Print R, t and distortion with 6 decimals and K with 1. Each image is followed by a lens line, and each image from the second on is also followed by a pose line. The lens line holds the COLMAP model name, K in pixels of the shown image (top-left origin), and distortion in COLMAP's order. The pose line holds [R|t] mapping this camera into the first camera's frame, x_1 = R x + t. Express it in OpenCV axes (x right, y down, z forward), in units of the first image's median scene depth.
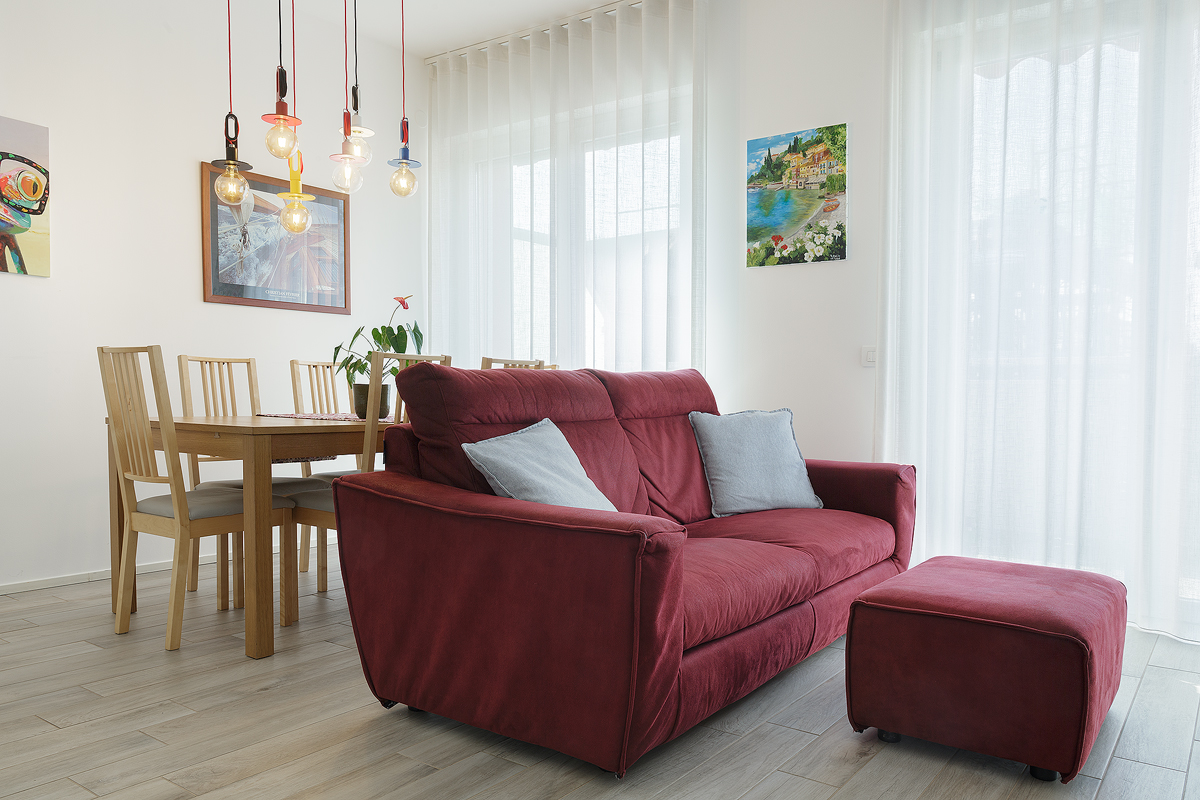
lens RADIAL K [[877.9, 0, 598.3], [0, 877.9, 417.2], [0, 0, 1]] dist [0.001621, -0.000382]
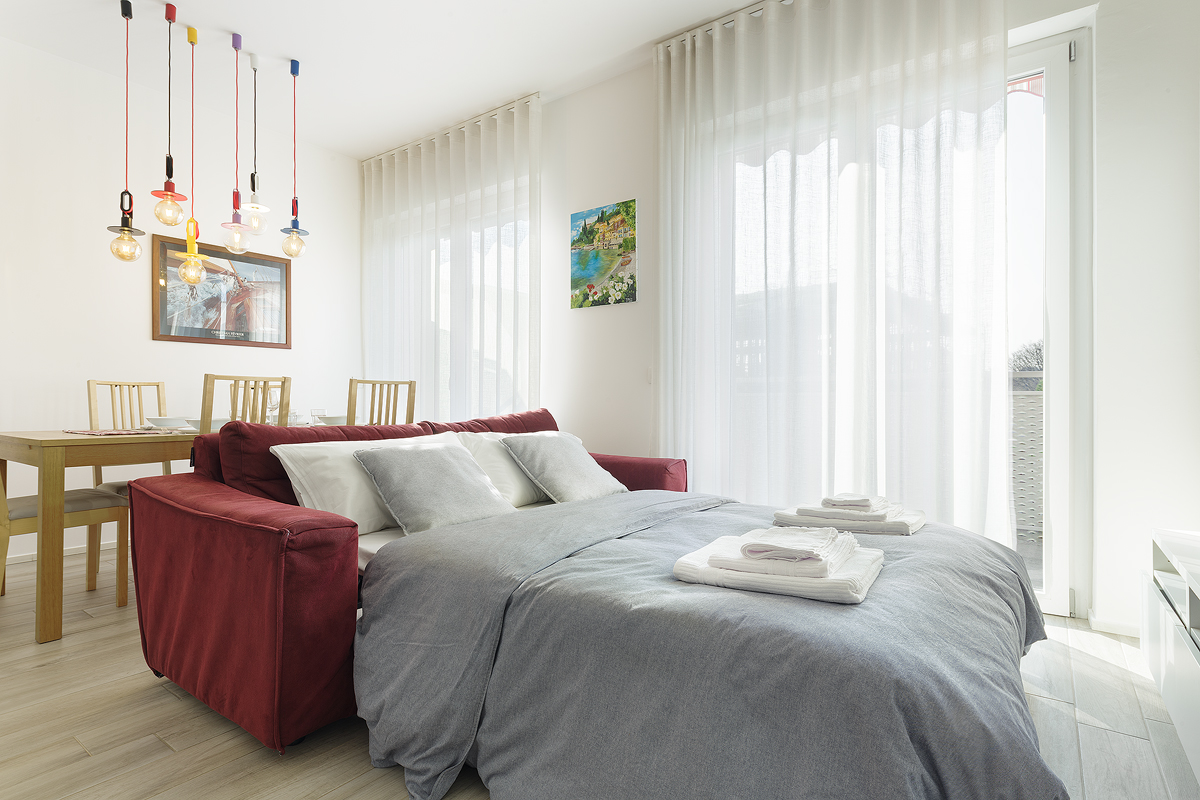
lens RADIAL K [[599.9, 0, 600.0], [0, 599.9, 400.0], [0, 0, 1]] dist [-0.002809, 0.000063]
pose [[0.999822, -0.013140, 0.013510, 0.211191], [0.013597, 0.999319, -0.034290, -0.002962], [-0.013050, 0.034468, 0.999321, 0.111000]]
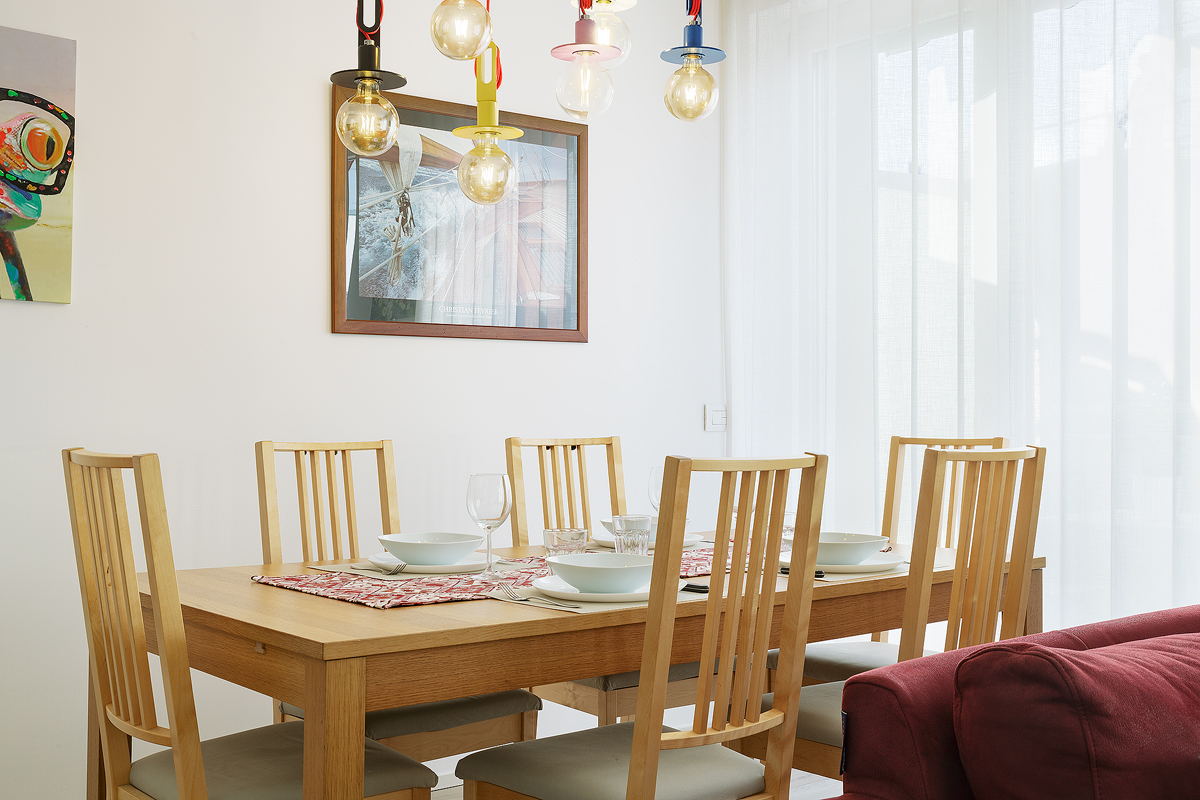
lens RADIAL K [[1367.6, 0, 598.5], [0, 1367.6, 385.8], [0, 0, 1]] dist [-0.012881, -0.003712]
pose [[0.965481, -0.015046, -0.260040, -0.068420], [0.000386, 0.998412, -0.056337, -0.052310], [0.260474, 0.054292, 0.963953, 0.227837]]
